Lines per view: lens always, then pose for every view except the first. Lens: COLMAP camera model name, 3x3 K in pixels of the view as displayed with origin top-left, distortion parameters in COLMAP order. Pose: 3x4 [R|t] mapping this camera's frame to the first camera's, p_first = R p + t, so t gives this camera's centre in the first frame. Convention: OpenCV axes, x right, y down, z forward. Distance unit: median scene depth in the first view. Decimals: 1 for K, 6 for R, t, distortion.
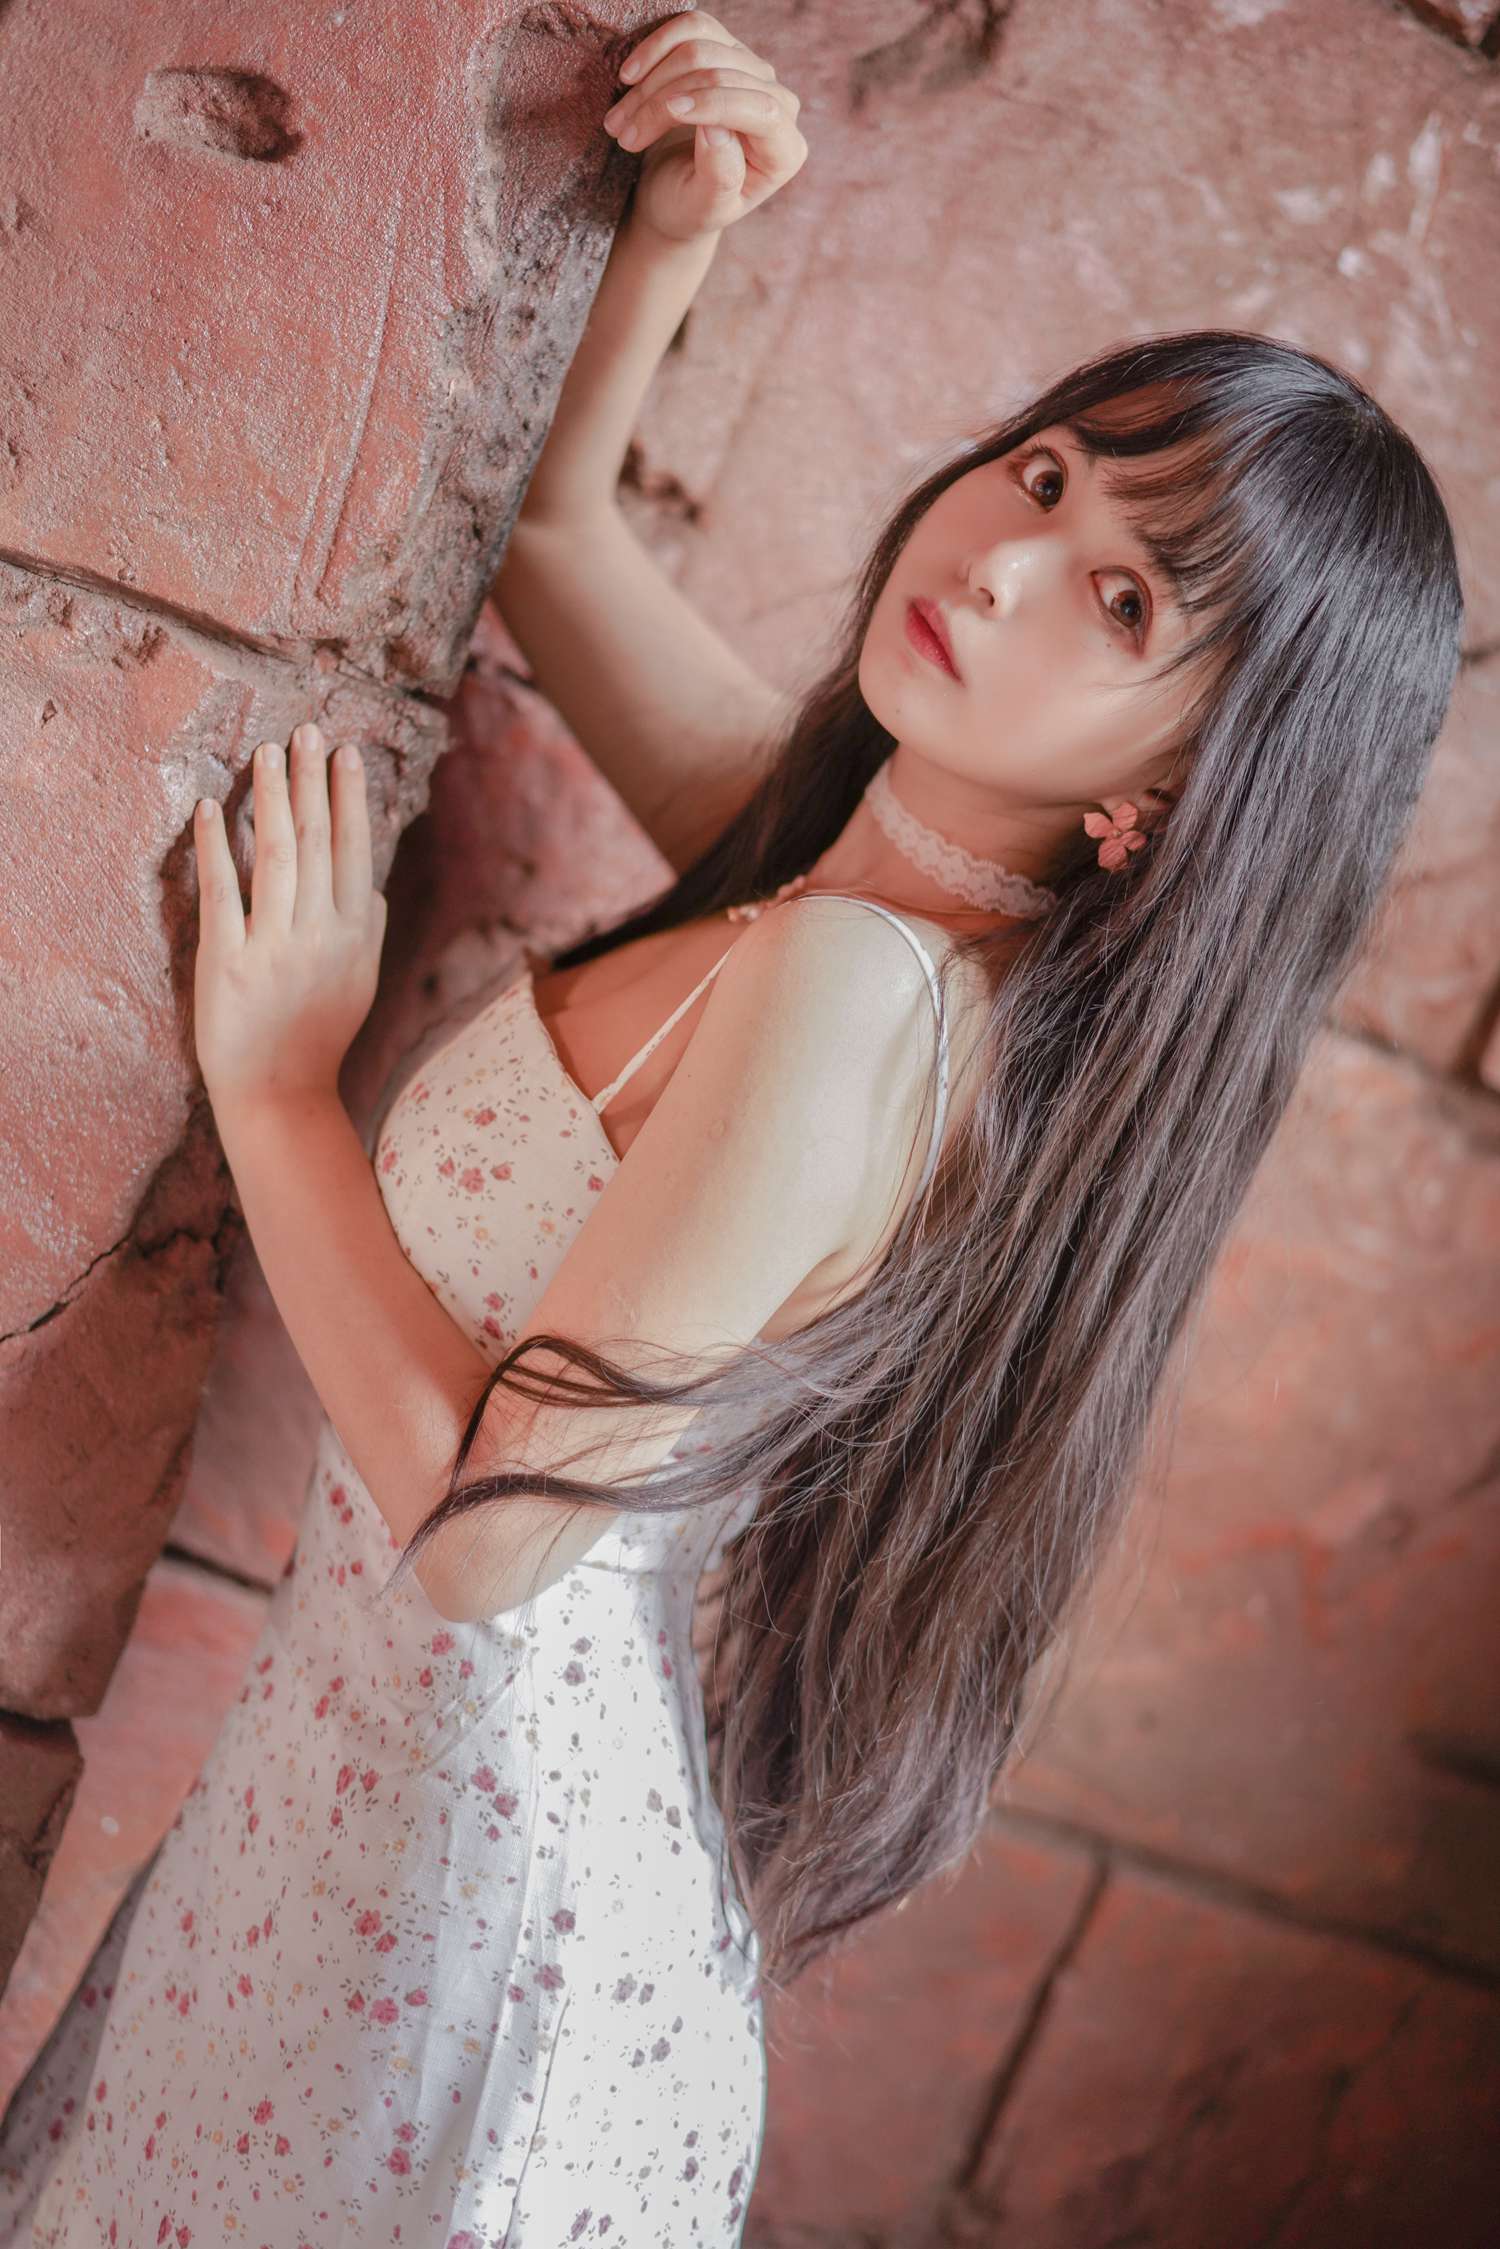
lens RADIAL K [[3629.7, 0, 748.8], [0, 3629.7, 1097.2], [0, 0, 1]] dist [-0.006741, 0.070203]
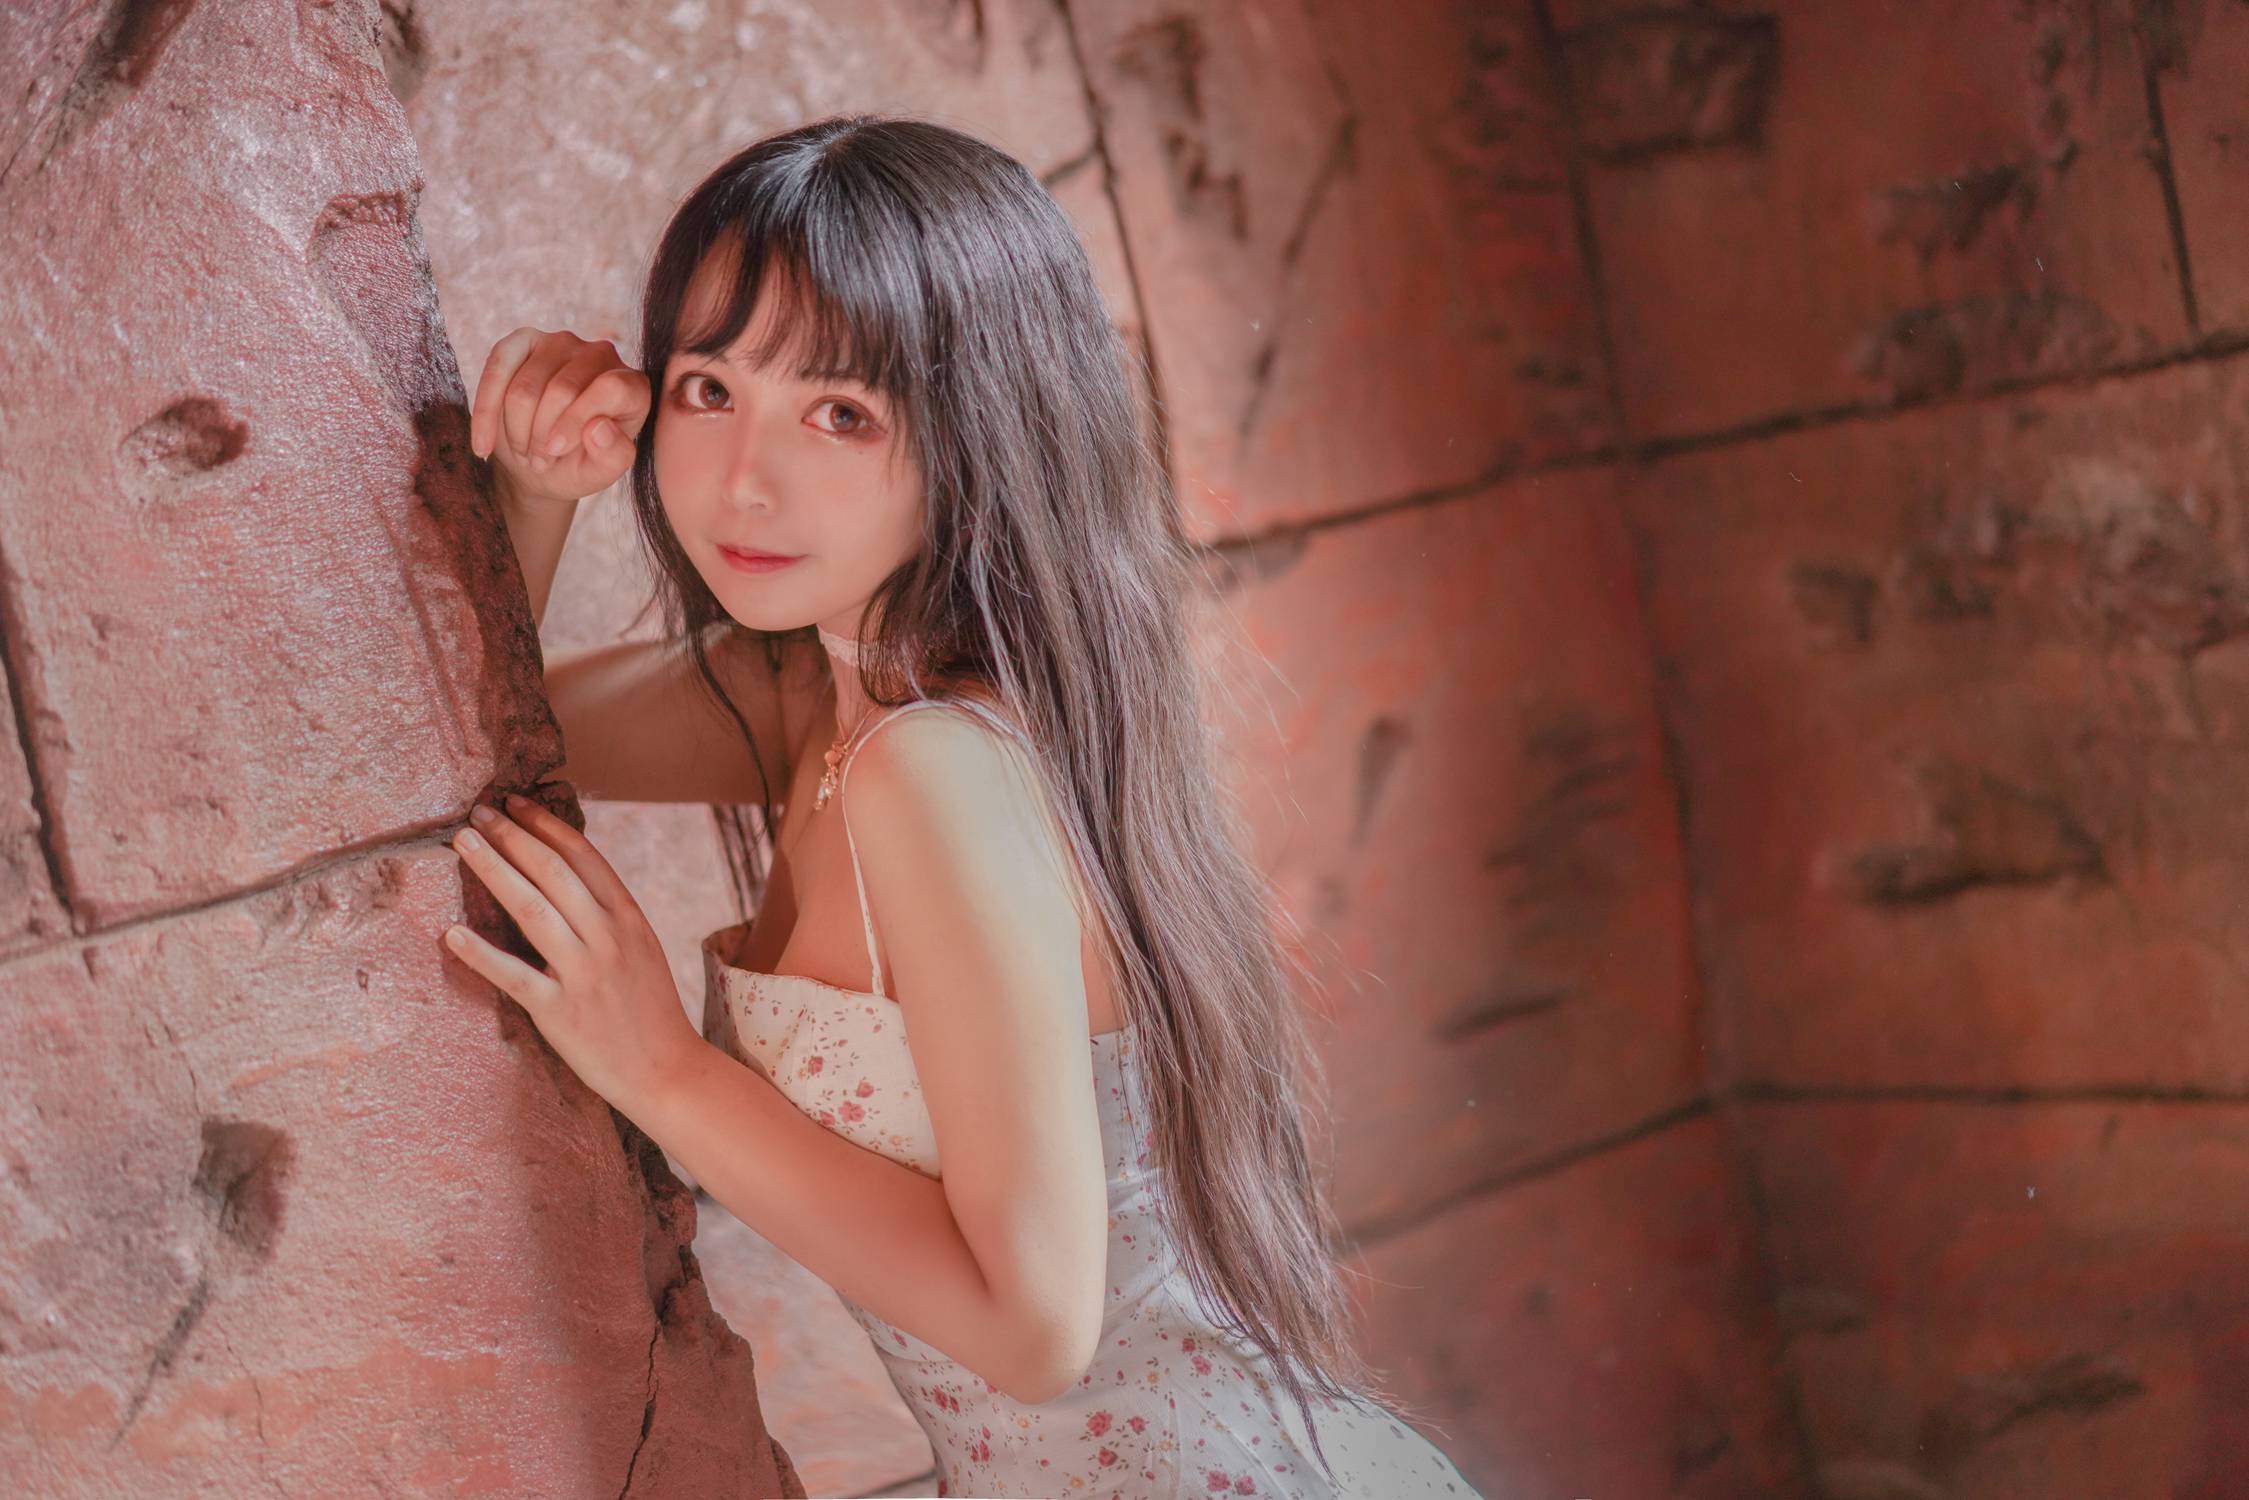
lens RADIAL K [[3629.7, 0, 1124.5], [0, 3629.7, 750.0], [0, 0, 1]] dist [-0.006741, 0.070203]
pose [[0.721861, -0.597809, 0.348627, -0.360399], [0.592229, 0.794261, 0.135702, -0.170139], [-0.358024, 0.108509, 0.927386, -0.107766]]
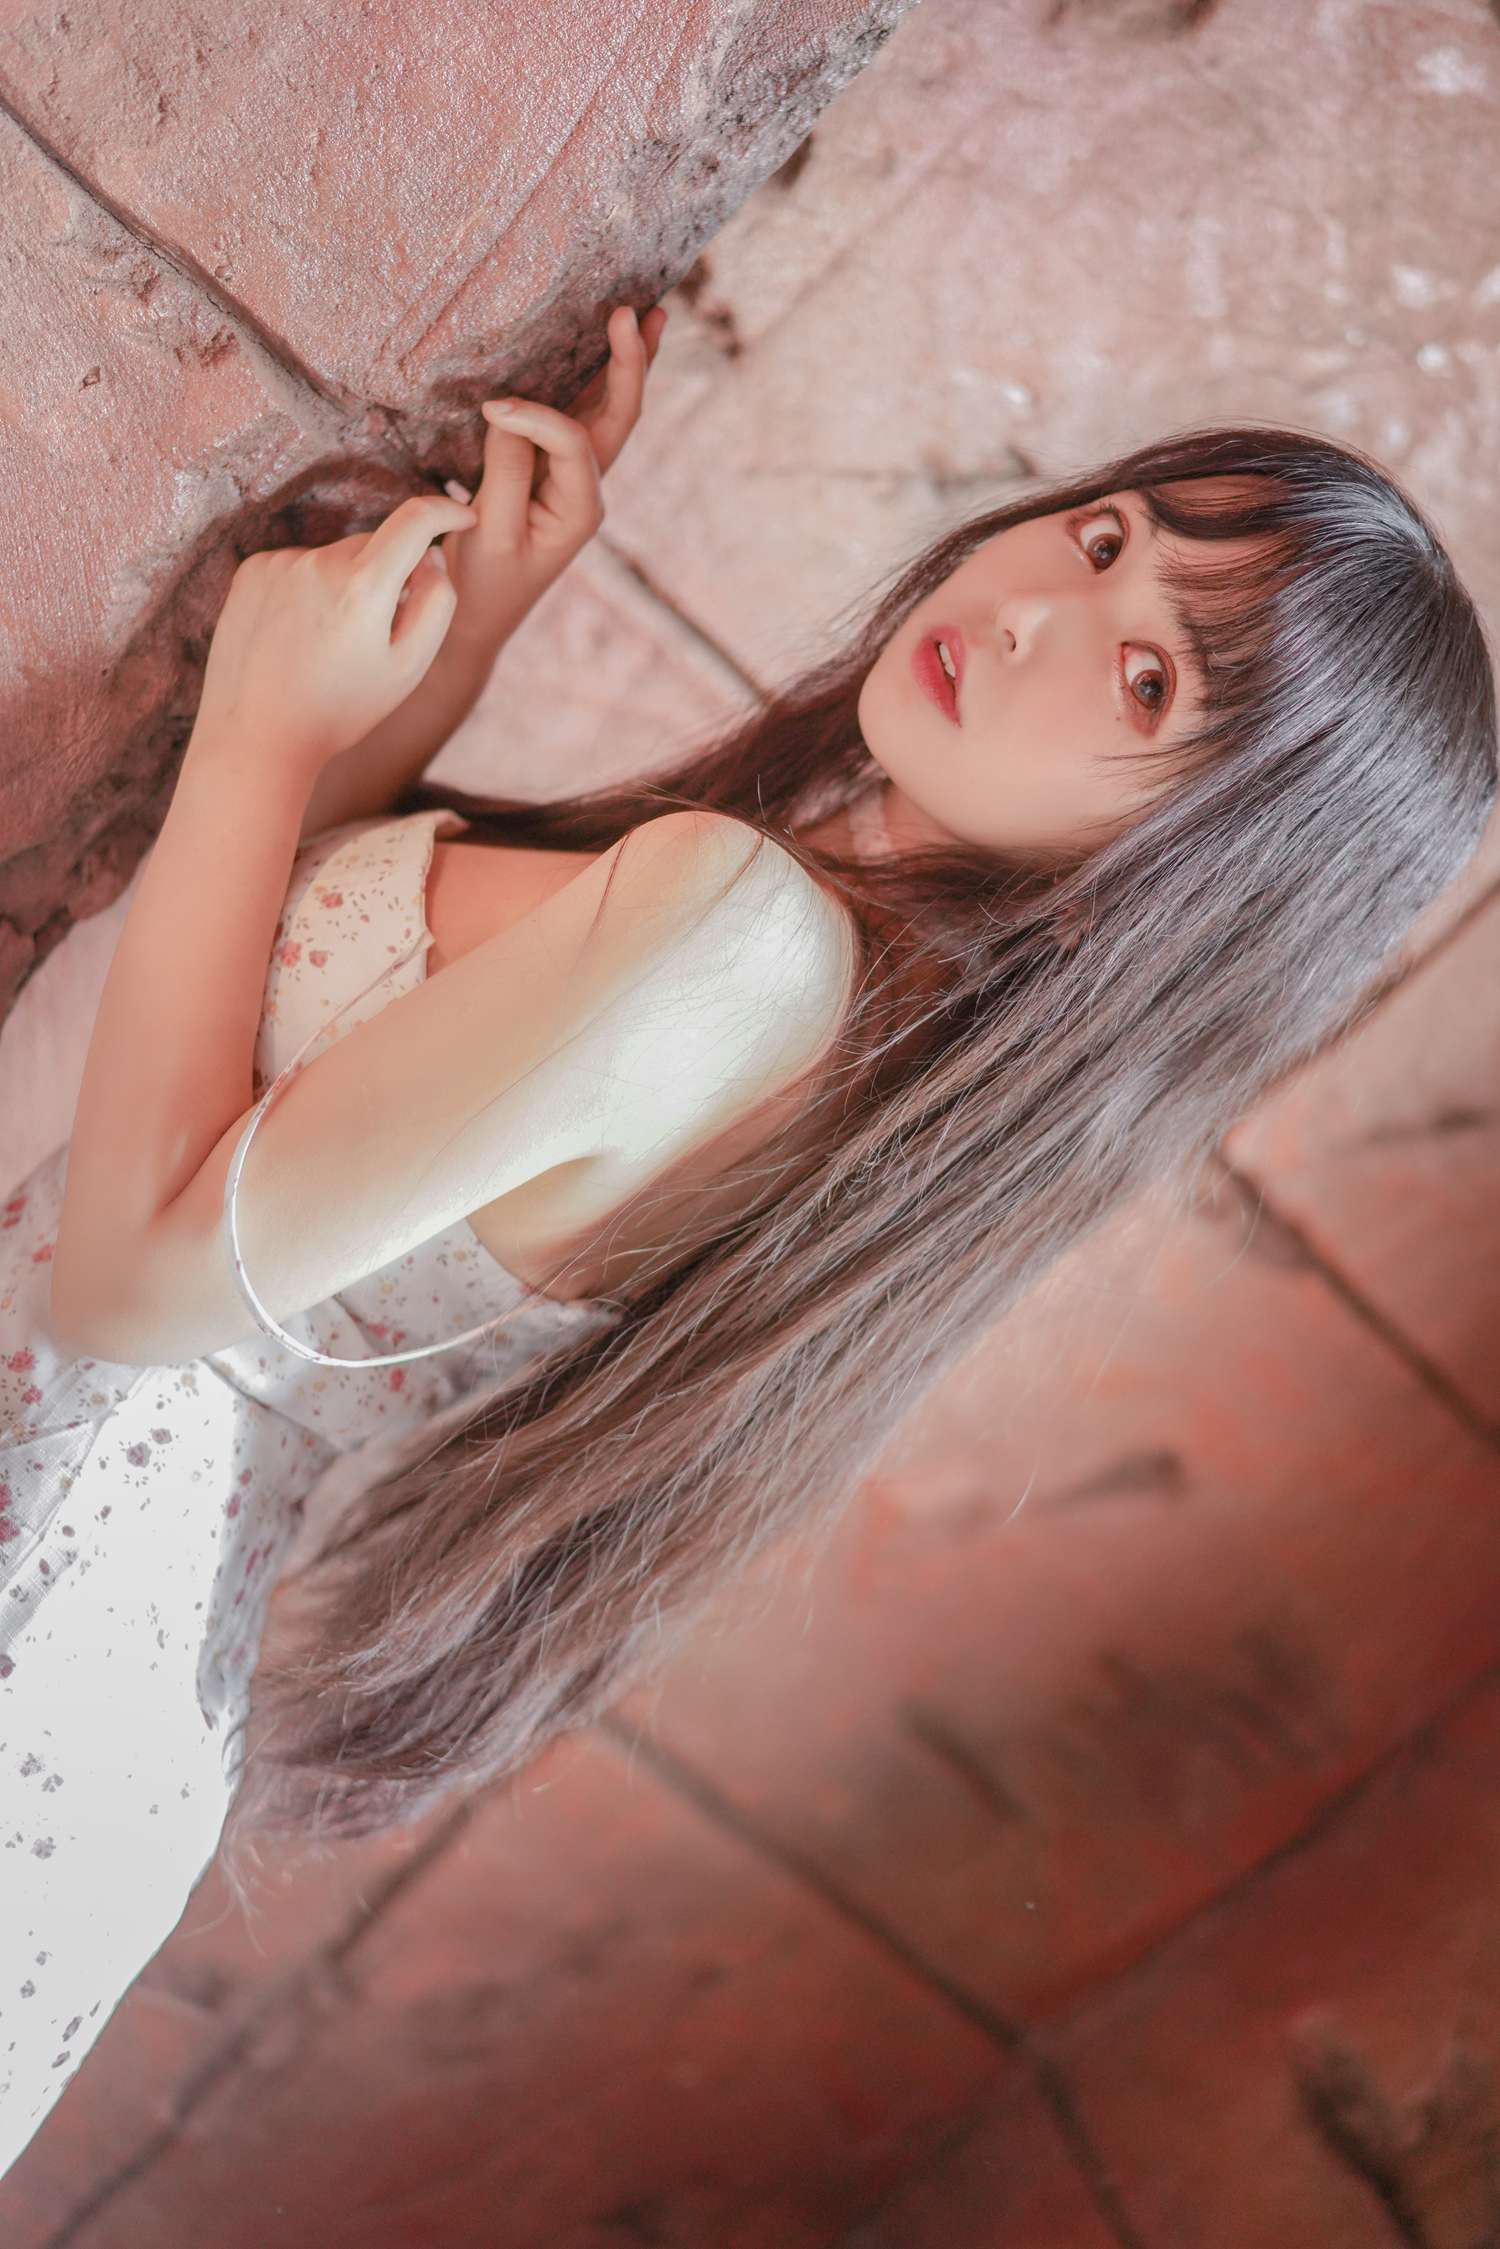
lens RADIAL K [[3629.7, 0, 748.8], [0, 3629.7, 1097.2], [0, 0, 1]] dist [-0.006741, 0.070203]
pose [[0.921133, 0.353076, 0.163865, -0.122082], [-0.369861, 0.925121, 0.085759, -0.075780], [-0.121315, -0.139602, 0.982748, 0.032852]]
